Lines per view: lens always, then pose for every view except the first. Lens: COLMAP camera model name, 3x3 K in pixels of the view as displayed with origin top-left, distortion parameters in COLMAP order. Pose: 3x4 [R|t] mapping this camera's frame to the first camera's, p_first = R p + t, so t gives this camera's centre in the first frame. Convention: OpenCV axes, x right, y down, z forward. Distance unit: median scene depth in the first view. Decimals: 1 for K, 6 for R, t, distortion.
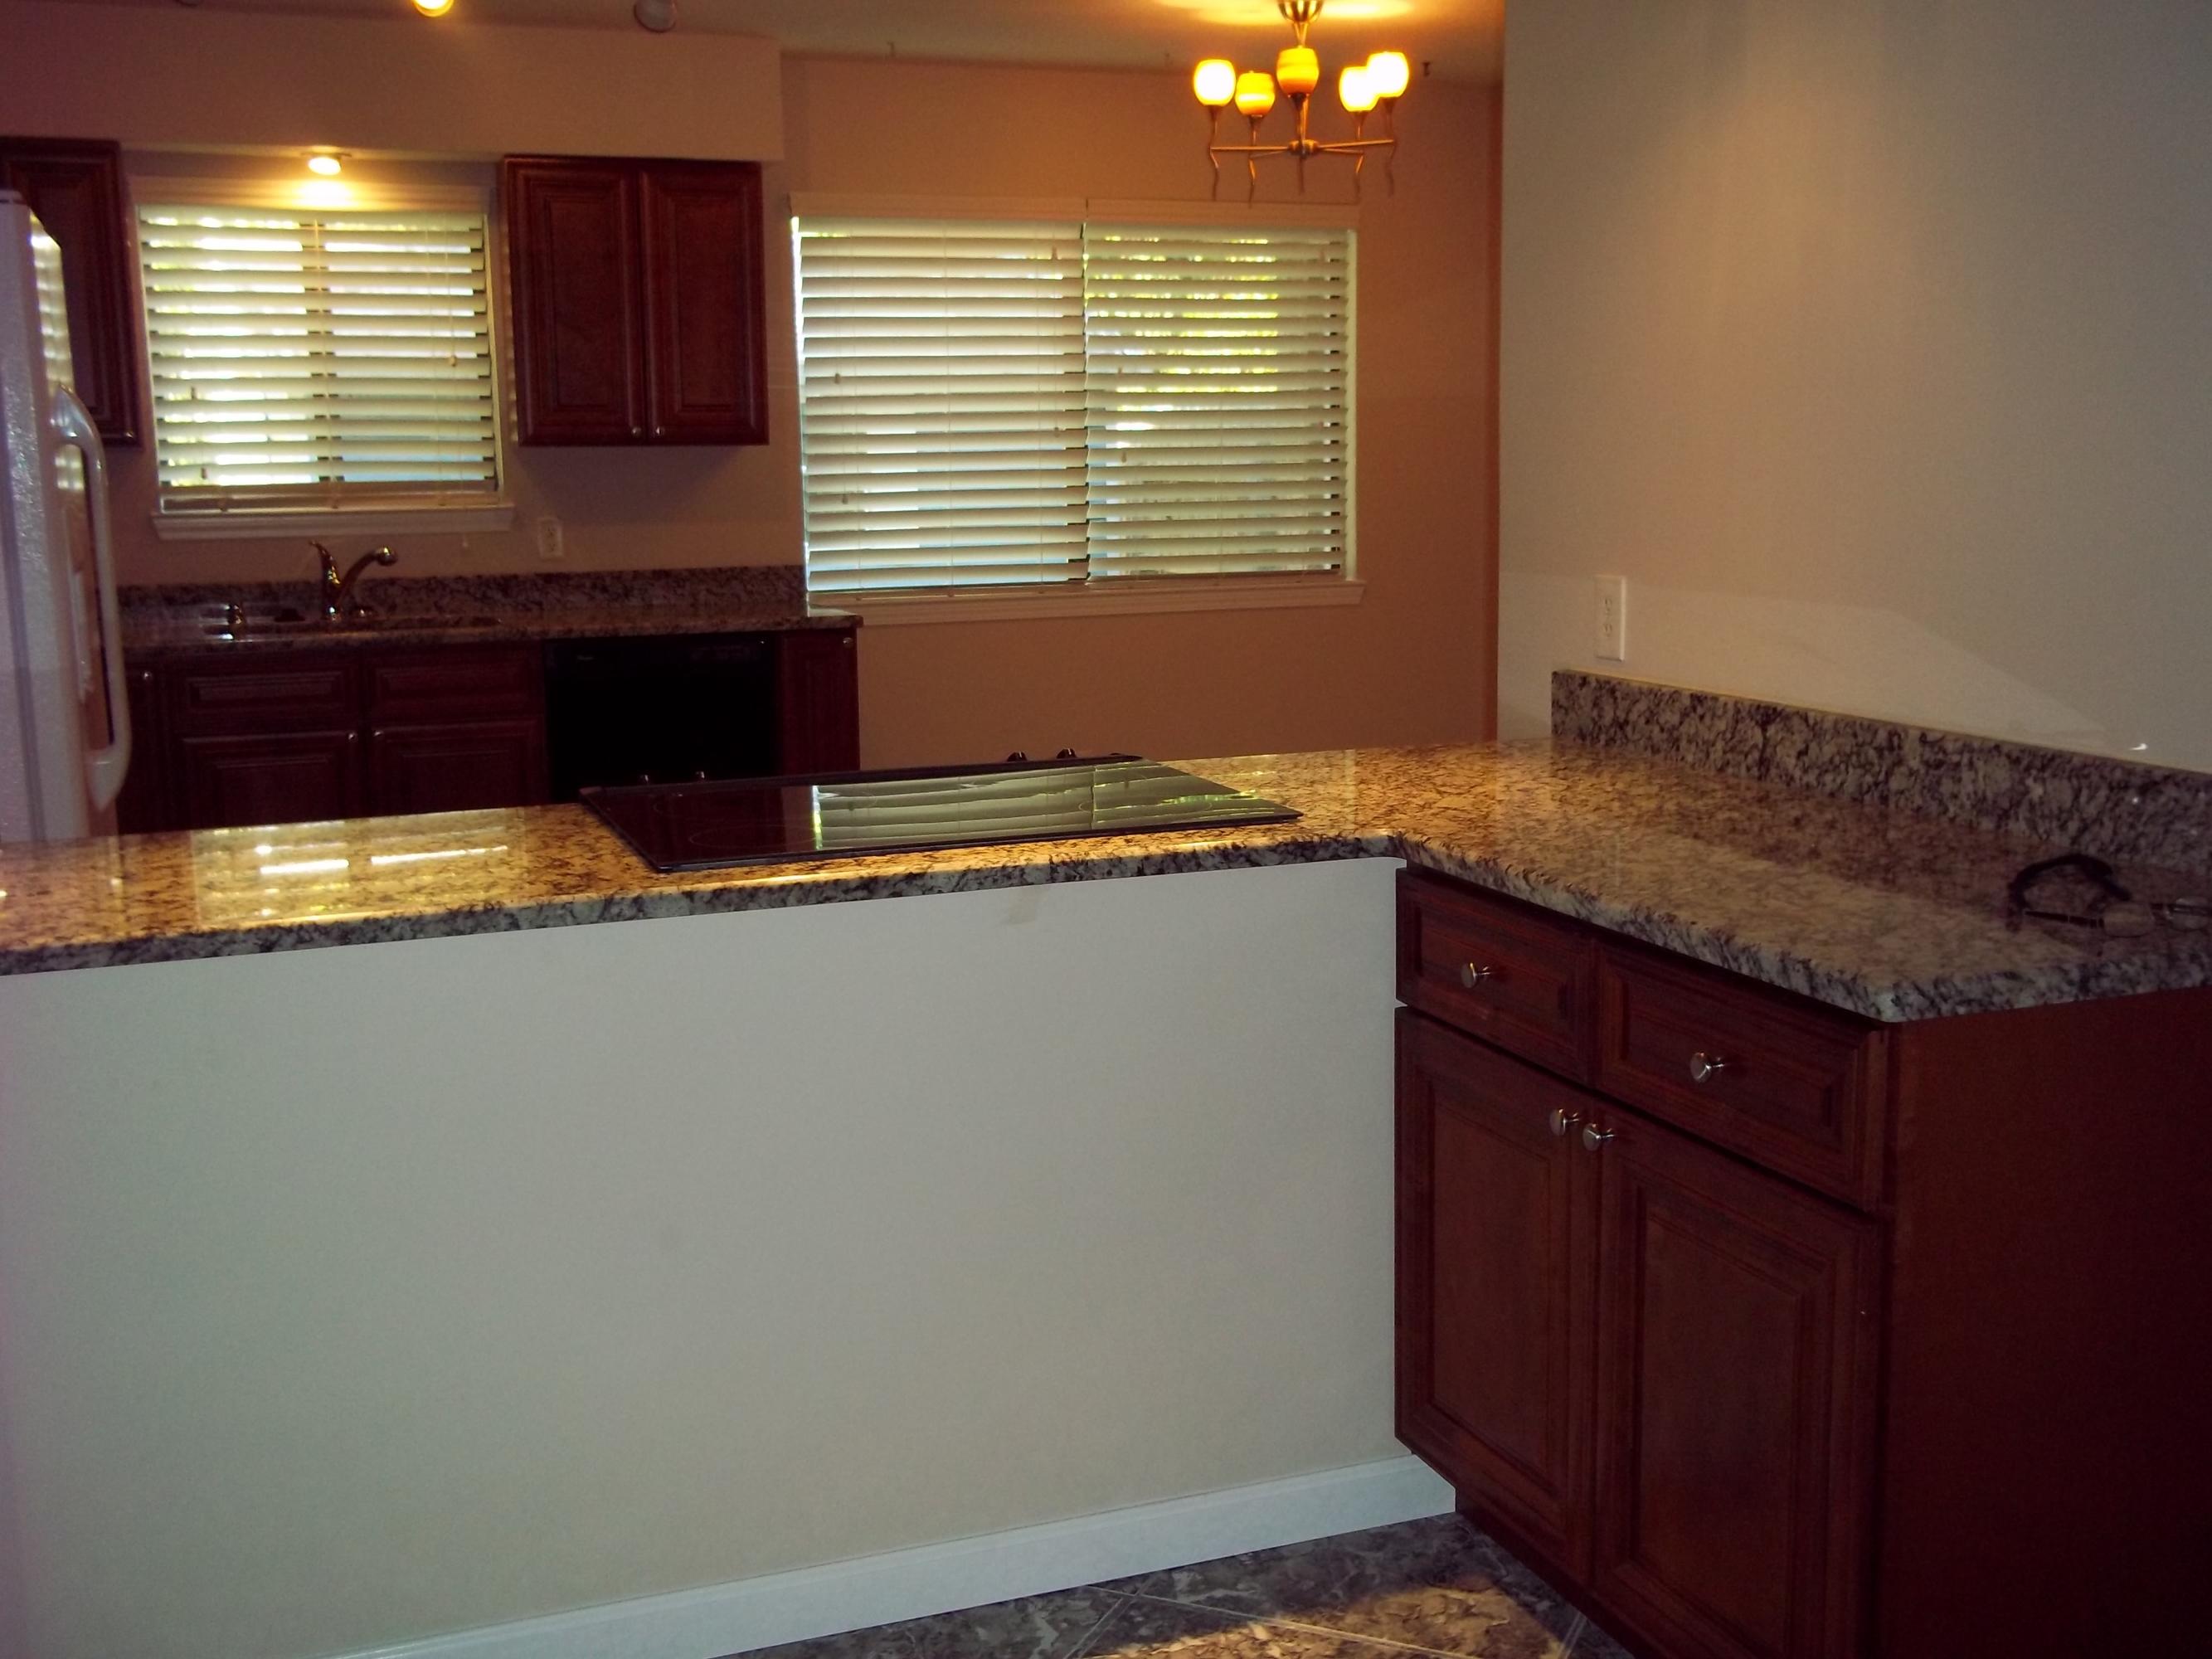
lens RADIAL K [[2359.8, 0, 1106.0], [0, 2359.8, 829.5], [0, 0, 1]] dist [0.001964, 0.009548]
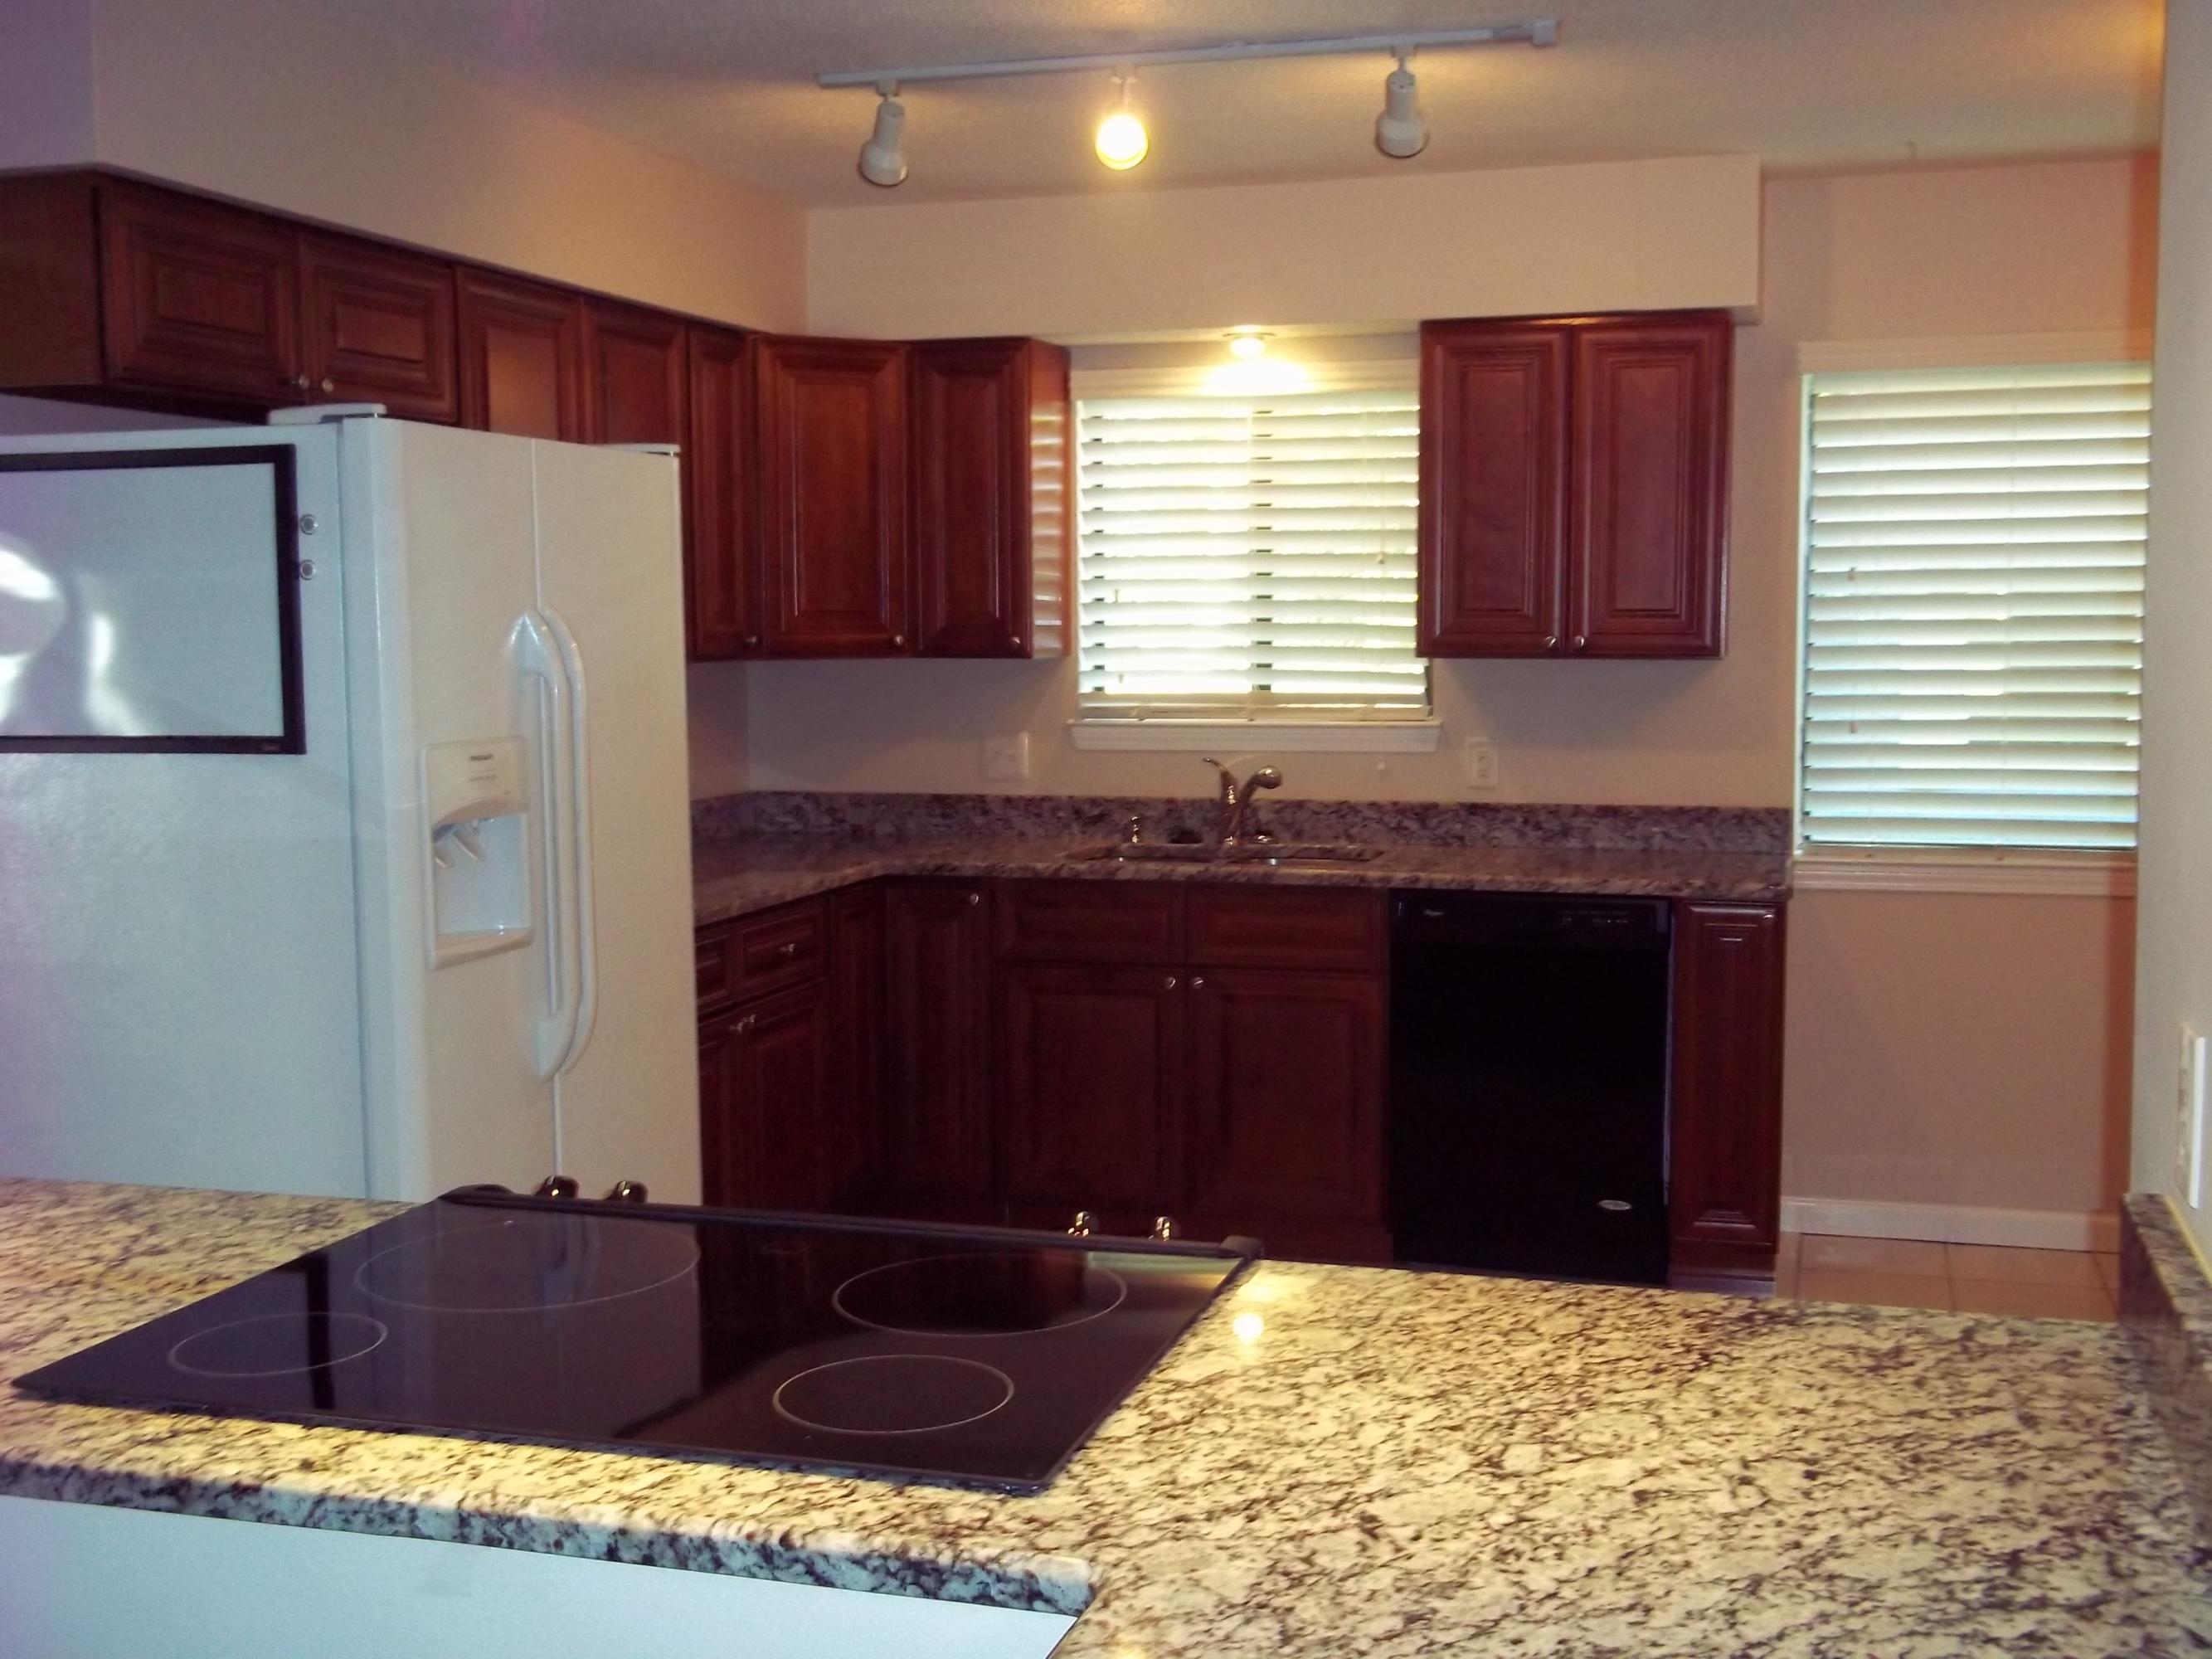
lens RADIAL K [[2359.8, 0, 1106.0], [0, 2359.8, 829.5], [0, 0, 1]] dist [0.001964, 0.009548]
pose [[0.794265, 0.062303, -0.604368, 0.179357], [-0.102625, 0.994193, -0.032380, -0.060408], [0.598841, 0.087742, 0.796047, 0.254858]]
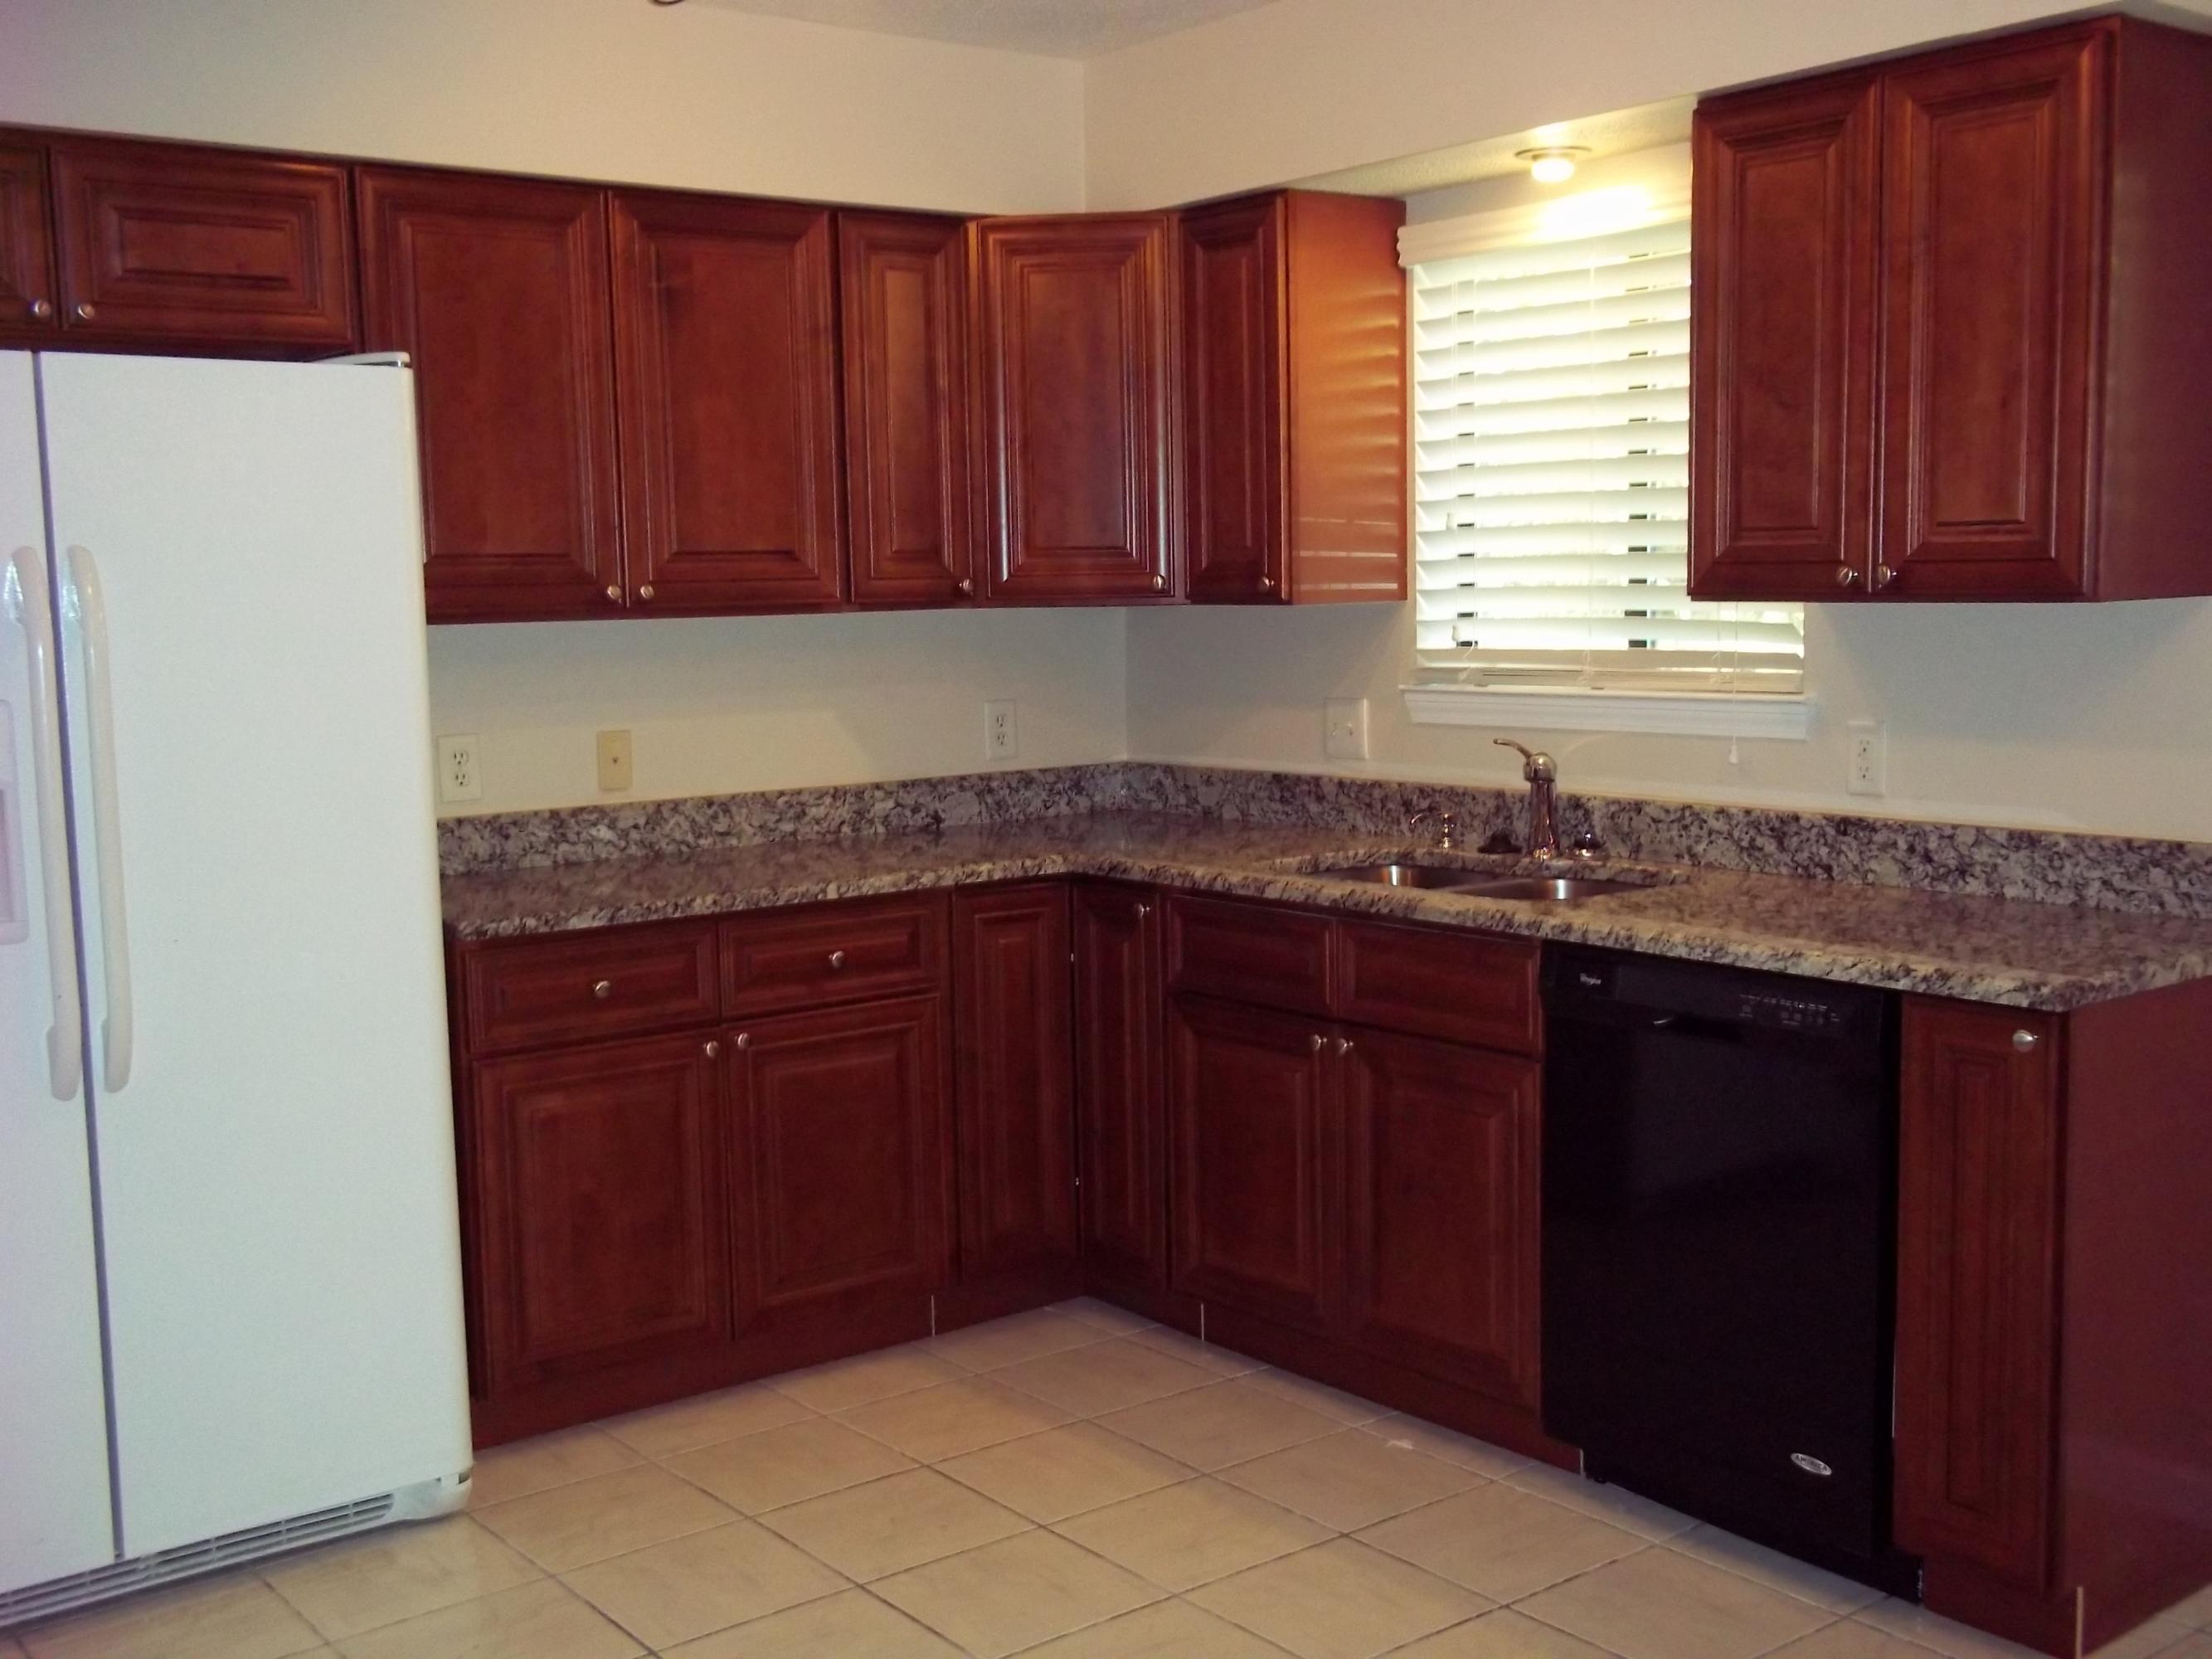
lens RADIAL K [[2359.8, 0, 1106.0], [0, 2359.8, 829.5], [0, 0, 1]] dist [0.001964, 0.009548]
pose [[0.295158, 0.106472, -0.949497, 0.261630], [-0.138308, 0.988066, 0.067803, -0.124342], [0.945385, 0.111311, 0.306362, 0.683167]]
